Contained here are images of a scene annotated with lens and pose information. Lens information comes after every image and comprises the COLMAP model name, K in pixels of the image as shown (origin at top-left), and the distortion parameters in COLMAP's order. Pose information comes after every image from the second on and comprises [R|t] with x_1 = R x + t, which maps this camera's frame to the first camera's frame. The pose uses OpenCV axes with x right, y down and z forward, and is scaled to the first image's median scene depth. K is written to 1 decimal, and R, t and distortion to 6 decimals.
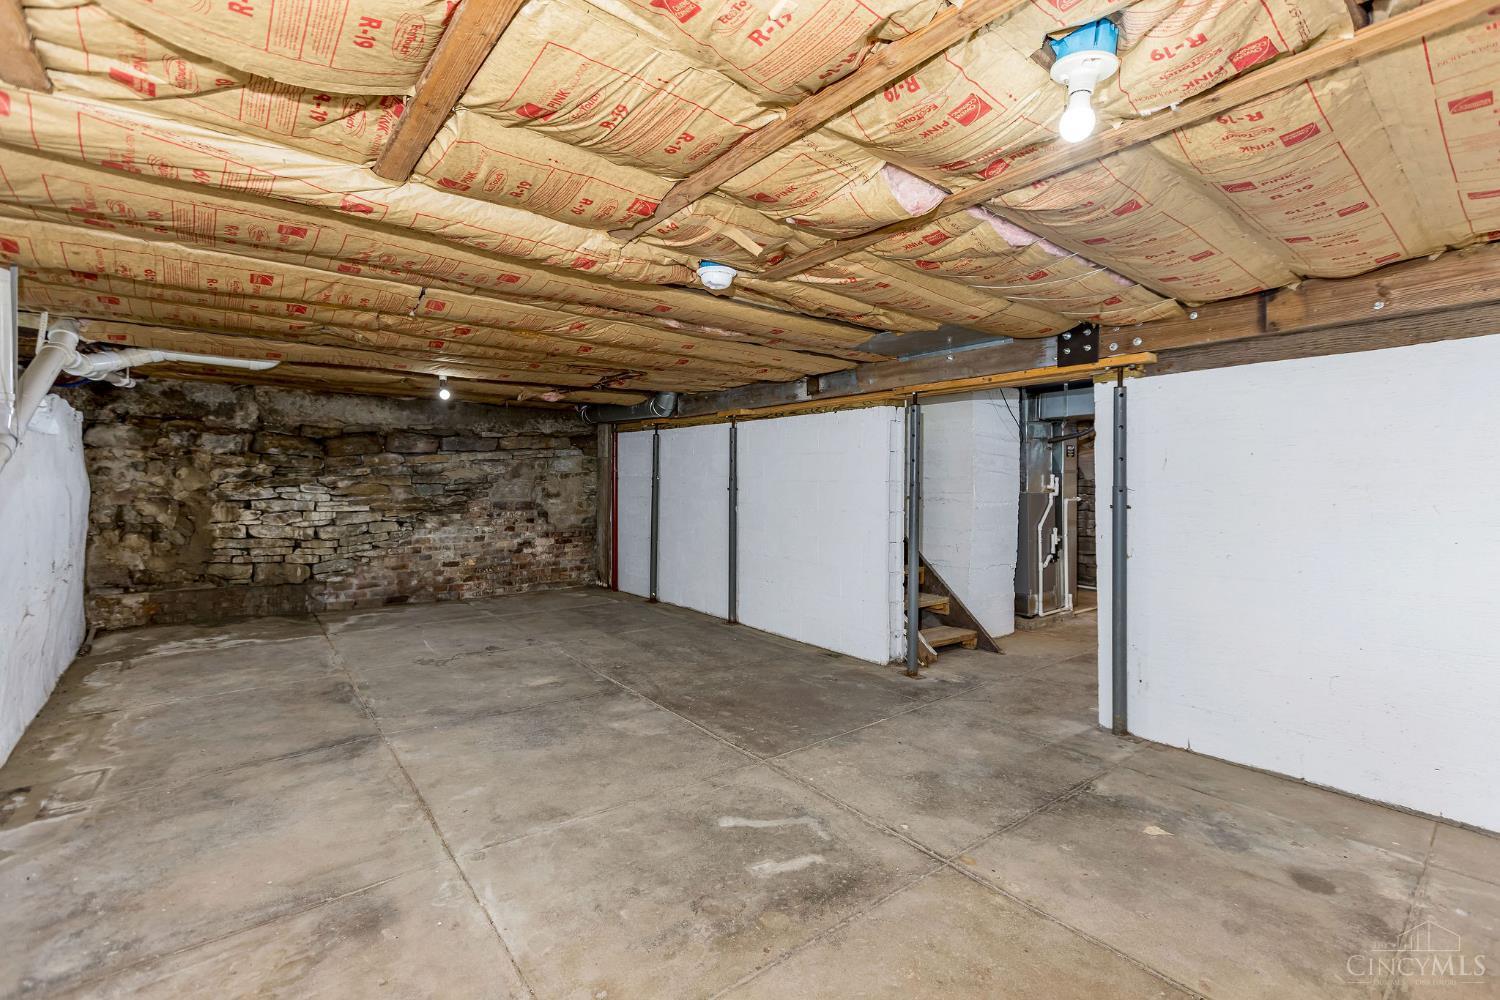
lens RADIAL K [[654.9, 0, 743.3], [0, 654.9, 496.9], [0, 0, 1]] dist [-0.002094, 0.000717]
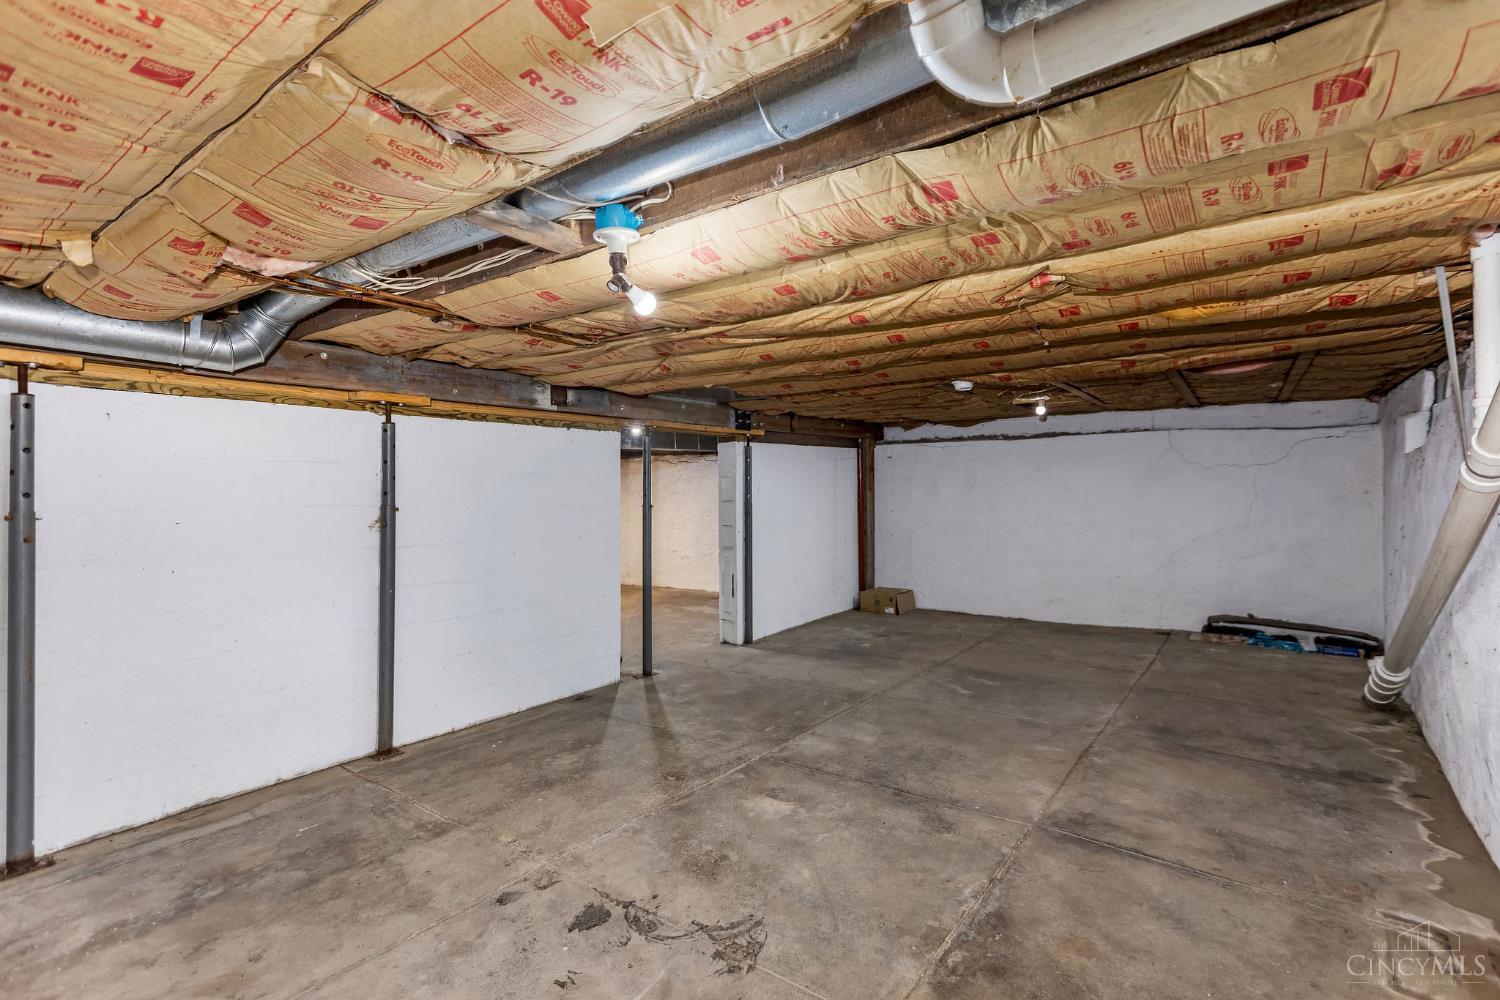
lens RADIAL K [[697.0, 0, 741.6], [0, 697.0, 489.8], [0, 0, 1]] dist [0.002245, 0.000044]
pose [[-0.247055, 0.000499, 0.969001, -1.194497], [0.036092, 0.999311, 0.008687, -0.064015], [-0.968329, 0.037119, -0.246903, 1.423890]]
